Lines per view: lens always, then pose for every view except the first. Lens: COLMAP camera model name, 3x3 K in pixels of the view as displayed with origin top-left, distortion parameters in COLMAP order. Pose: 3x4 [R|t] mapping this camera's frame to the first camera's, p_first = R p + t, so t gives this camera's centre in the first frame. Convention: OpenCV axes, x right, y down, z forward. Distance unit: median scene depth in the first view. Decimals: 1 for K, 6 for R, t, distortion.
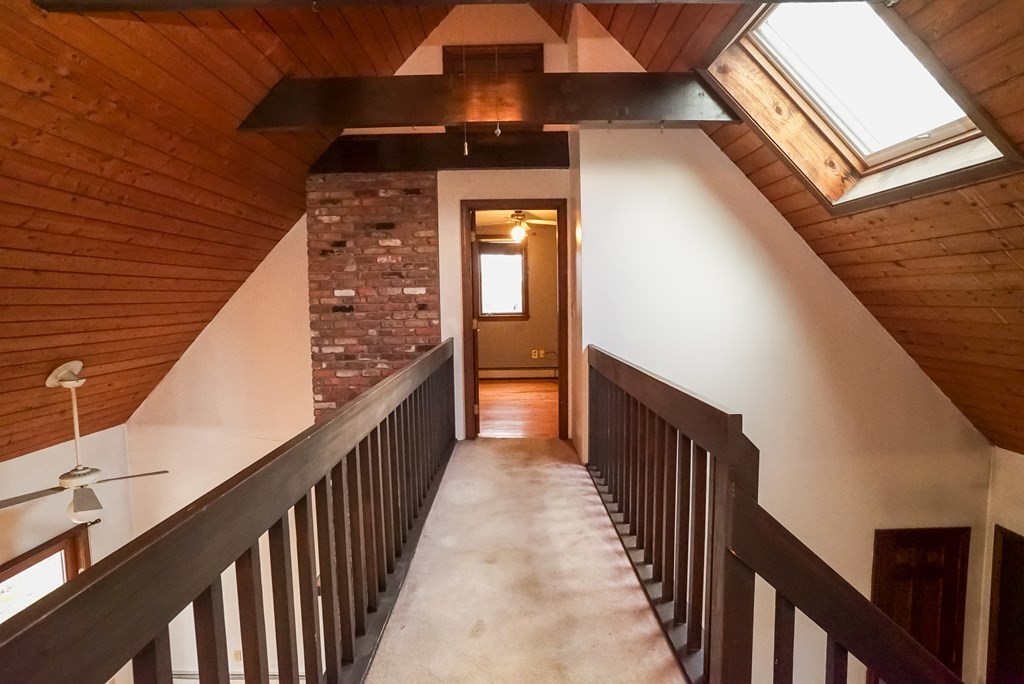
lens RADIAL K [[533.0, 0, 507.2], [0, 533.0, 345.7], [0, 0, 1]] dist [-0.064102, 0.034552]
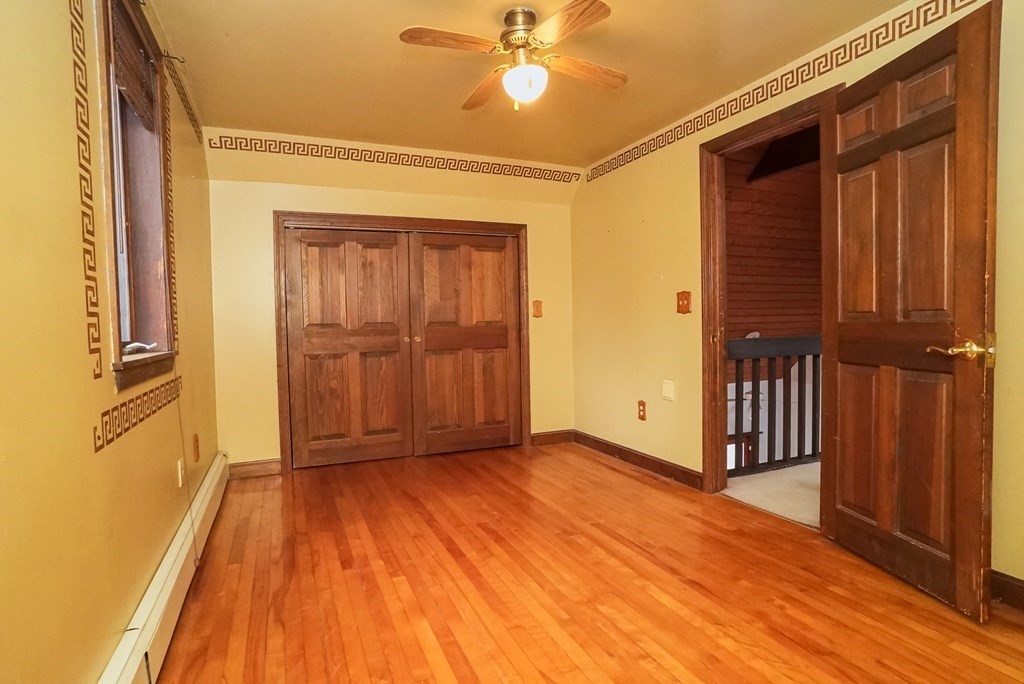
lens RADIAL K [[533.0, 0, 514.2], [0, 533.0, 342.2], [0, 0, 1]] dist [-0.064102, 0.034552]
pose [[0.391253, 0.063402, -0.918097, 0.450889], [-0.074109, 0.996555, 0.037238, 0.050048], [0.917294, 0.053470, 0.394603, -0.433486]]
